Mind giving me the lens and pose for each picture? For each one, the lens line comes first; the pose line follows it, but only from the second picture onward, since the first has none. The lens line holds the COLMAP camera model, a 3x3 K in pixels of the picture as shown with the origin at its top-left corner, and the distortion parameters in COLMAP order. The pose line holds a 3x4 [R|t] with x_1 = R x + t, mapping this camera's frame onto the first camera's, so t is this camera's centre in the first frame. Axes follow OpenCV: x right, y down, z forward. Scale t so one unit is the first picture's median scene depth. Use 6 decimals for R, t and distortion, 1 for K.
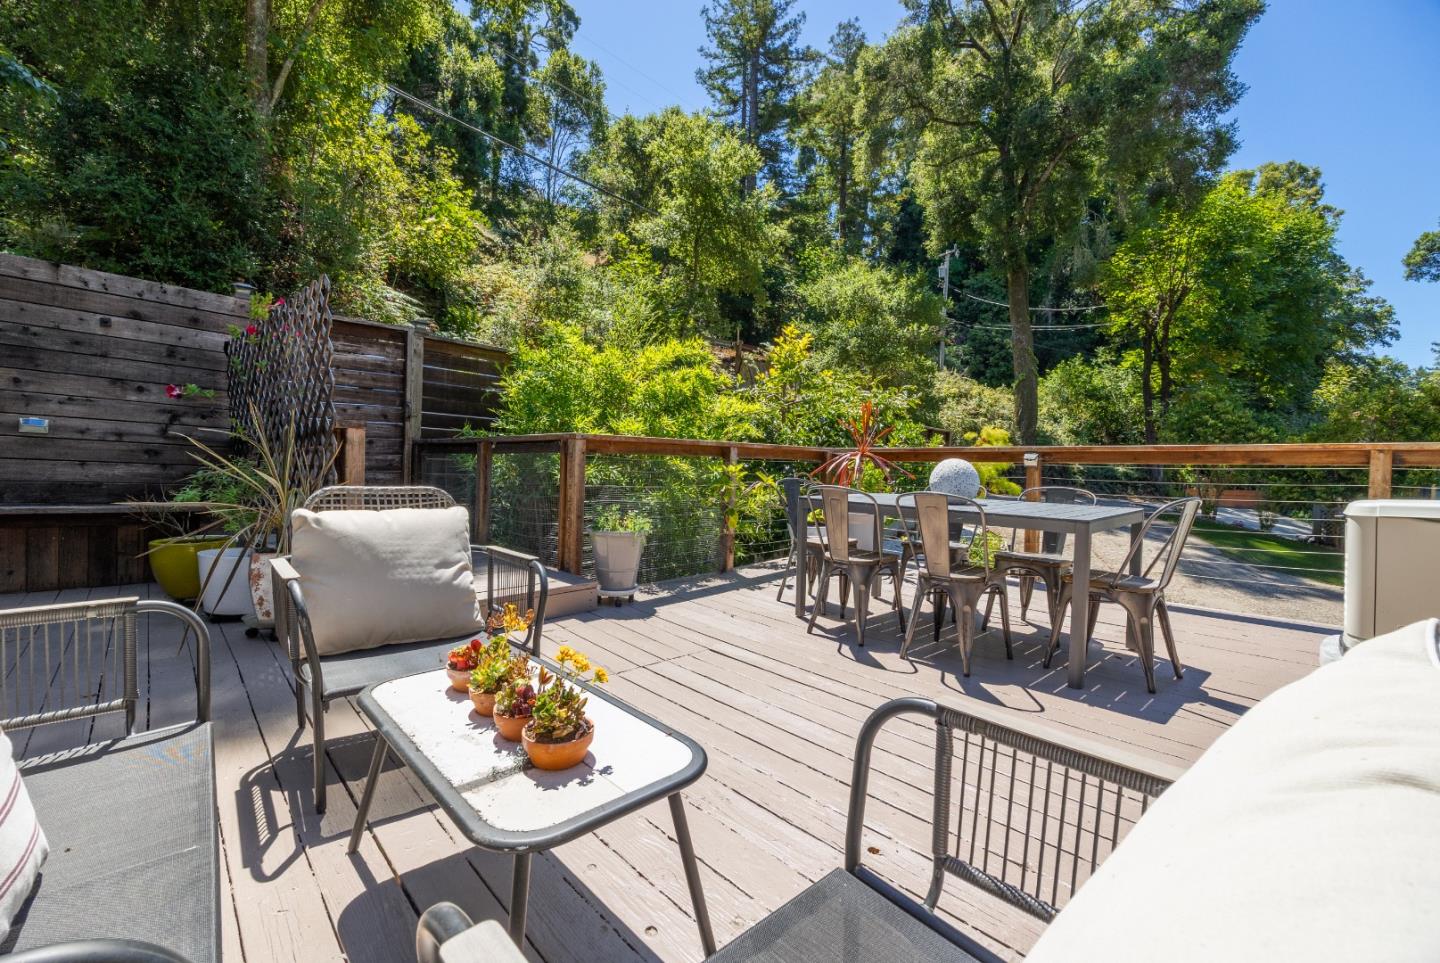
lens RADIAL K [[616.6, 0, 720.0], [0, 616.6, 481.5], [0, 0, 1]] dist [-0.011593, 0.000054]
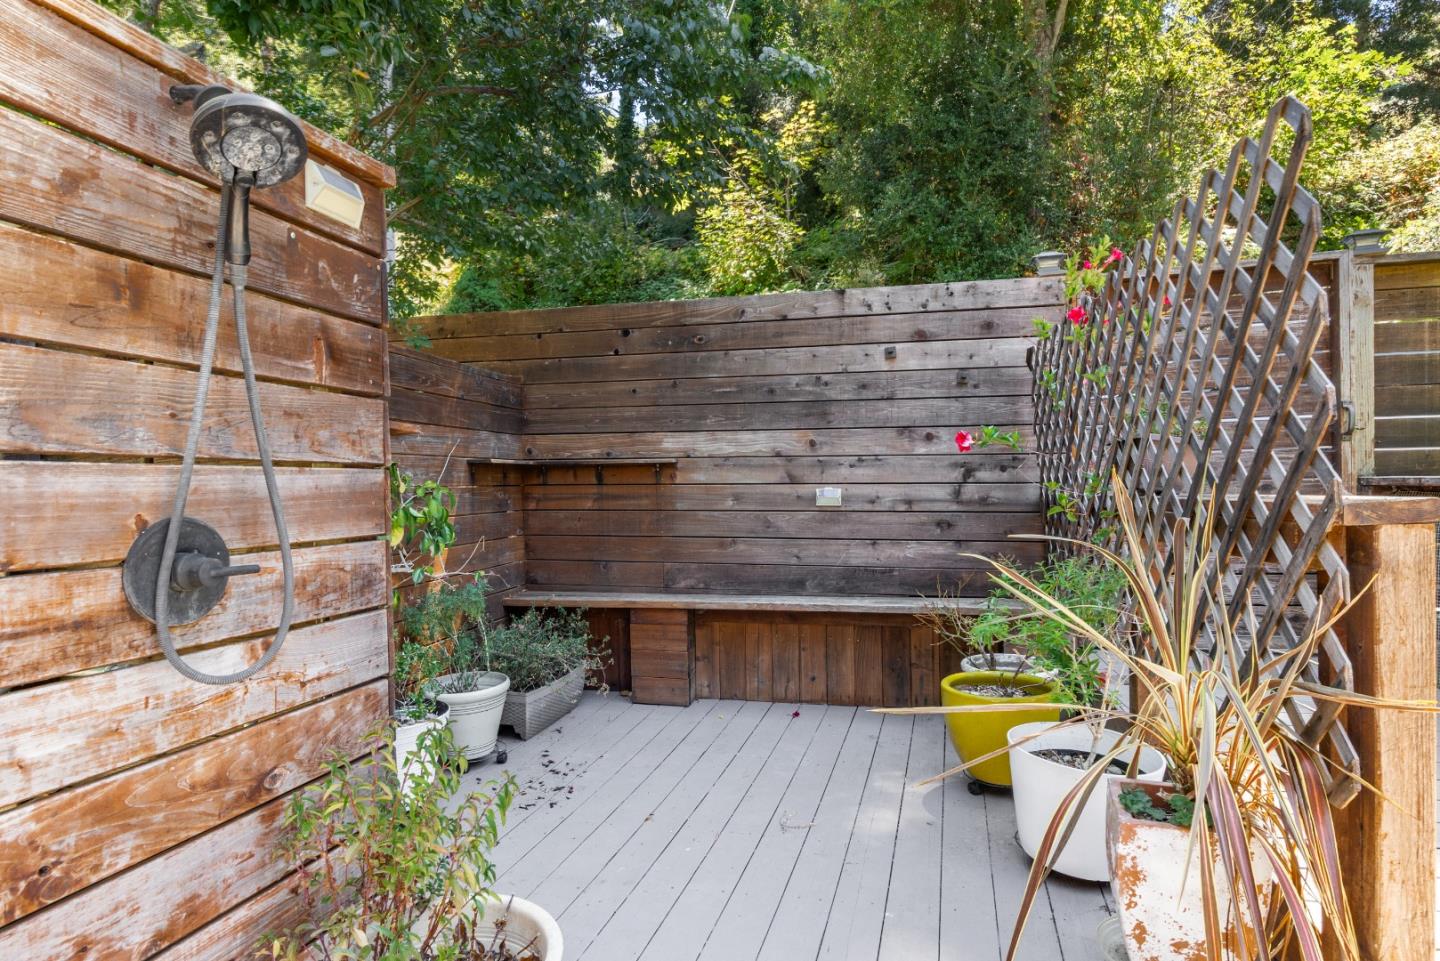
lens RADIAL K [[747.3, 0, 717.6], [0, 747.3, 492.9], [0, 0, 1]] dist [-0.002071, -0.000184]
pose [[0.490541, -0.026327, -0.871020, -0.087674], [0.024880, 0.999559, -0.016200, -0.022082], [0.871063, -0.013725, 0.490980, 0.099732]]
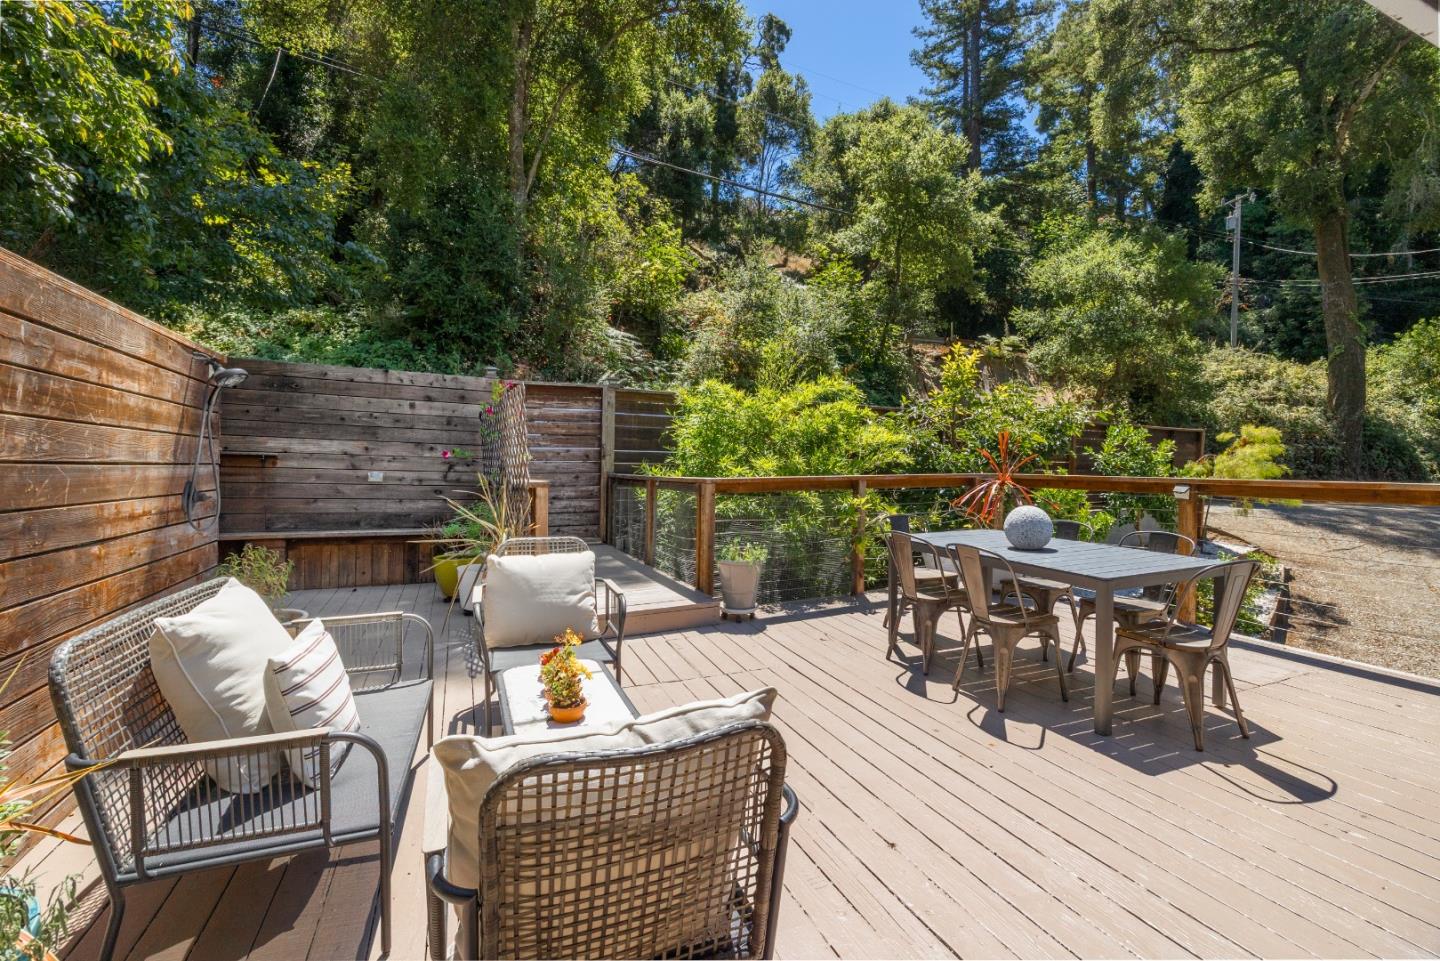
lens RADIAL K [[645.7, 0, 724.6], [0, 645.7, 468.3], [0, 0, 1]] dist [-0.017259, -0.000036]
pose [[0.935108, -0.011552, -0.354173, 0.070513], [0.007115, 0.999879, -0.013828, -0.022229], [0.354290, 0.010411, 0.935077, -0.053584]]
